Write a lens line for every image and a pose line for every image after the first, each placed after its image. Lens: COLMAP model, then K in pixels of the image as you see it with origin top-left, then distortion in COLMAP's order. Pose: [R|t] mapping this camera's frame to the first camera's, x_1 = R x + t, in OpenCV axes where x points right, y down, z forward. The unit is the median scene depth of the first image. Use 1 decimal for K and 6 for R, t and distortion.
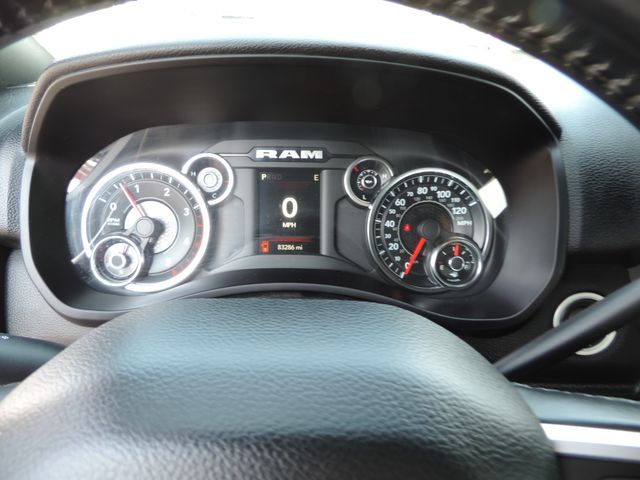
lens RADIAL K [[450.3, 0, 320.0], [0, 450.3, 240.0], [0, 0, 1]] dist [-0.011565, -0.005967]
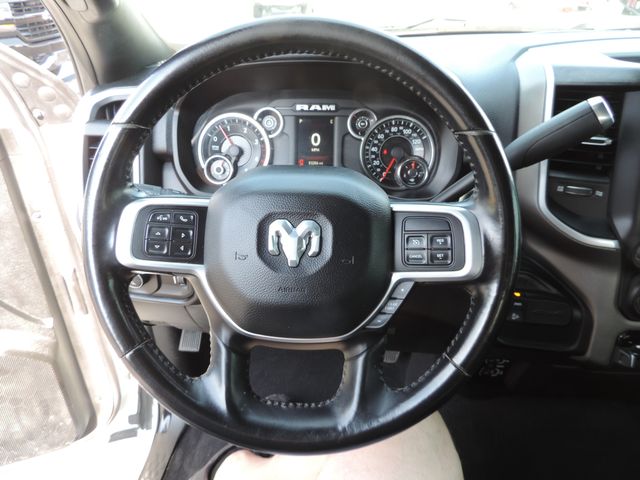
lens RADIAL K [[450.3, 0, 320.0], [0, 450.3, 240.0], [0, 0, 1]] dist [-0.011565, -0.005967]
pose [[0.995388, 0.021383, -0.093512, 0.117522], [-0.011030, 0.993886, 0.109858, 0.119976], [0.095290, -0.108320, 0.989539, -0.734547]]
